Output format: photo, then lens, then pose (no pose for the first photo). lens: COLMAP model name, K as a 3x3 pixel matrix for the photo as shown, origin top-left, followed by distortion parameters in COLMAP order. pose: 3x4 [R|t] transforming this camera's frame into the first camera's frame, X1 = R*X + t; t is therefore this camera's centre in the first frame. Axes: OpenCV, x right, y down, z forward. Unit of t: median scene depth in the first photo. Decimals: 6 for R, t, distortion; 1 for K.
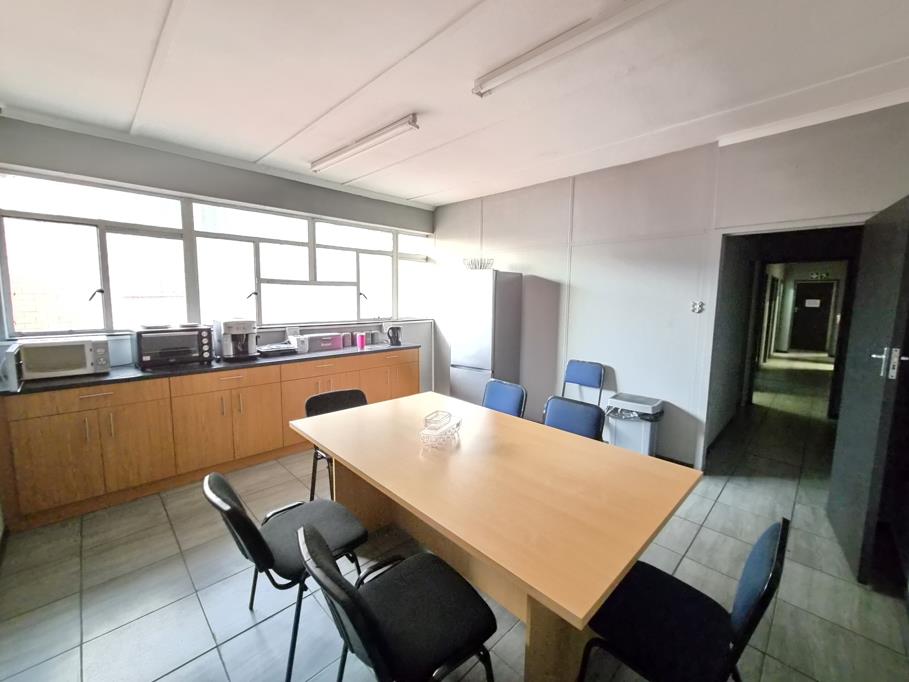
lens RADIAL K [[373.6, 0, 458.5], [0, 373.6, 337.6], [0, 0, 1]] dist [-0.000886, -0.000625]
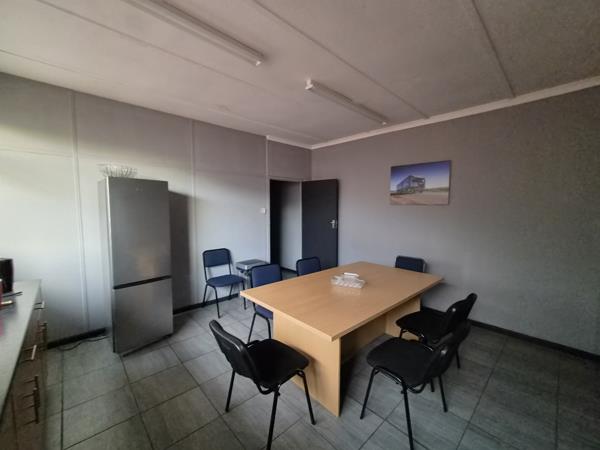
lens RADIAL K [[246.6, 0, 302.6], [0, 246.6, 222.8], [0, 0, 1]] dist [-0.000886, -0.000625]
pose [[0.018695, -0.083154, 0.996361, -0.610857], [0.104060, 0.991285, 0.080778, -0.082780], [-0.994395, 0.102171, 0.027185, 0.598817]]
